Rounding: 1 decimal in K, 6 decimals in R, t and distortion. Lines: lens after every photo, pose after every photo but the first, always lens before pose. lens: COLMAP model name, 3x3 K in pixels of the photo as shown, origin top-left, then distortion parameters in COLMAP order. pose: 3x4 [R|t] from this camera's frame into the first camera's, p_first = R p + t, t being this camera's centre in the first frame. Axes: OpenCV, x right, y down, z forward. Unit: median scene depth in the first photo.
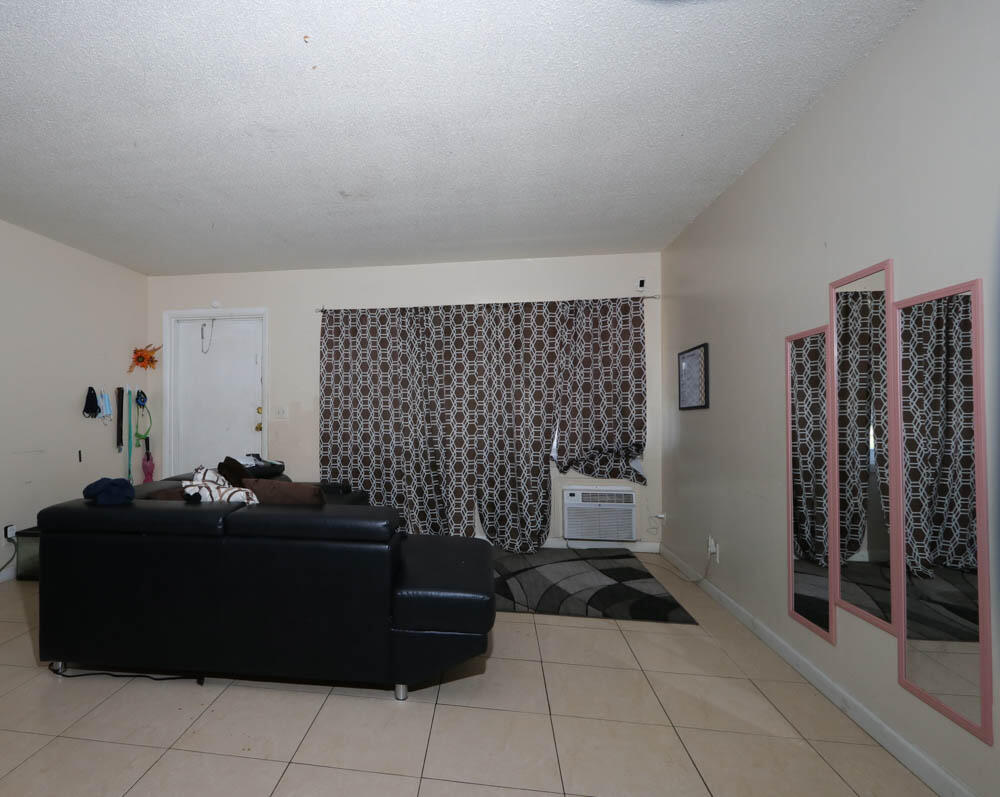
lens RADIAL K [[478.4, 0, 499.8], [0, 478.4, 400.0], [0, 0, 1]] dist [-0.000251, -0.000001]
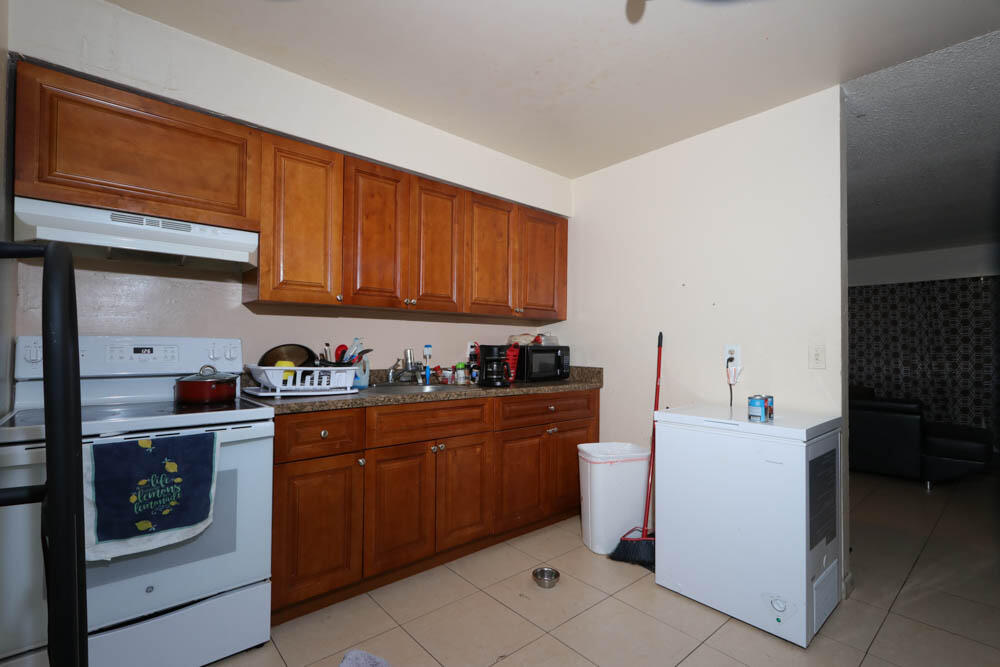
lens RADIAL K [[459.1, 0, 502.1], [0, 459.1, 340.9], [0, 0, 1]] dist [-0.000912, 0.000122]
pose [[0.645155, -0.006067, -0.764027, 0.065863], [0.006819, 0.999974, -0.002183, -0.018465], [0.764021, -0.003801, 0.645180, -0.893576]]
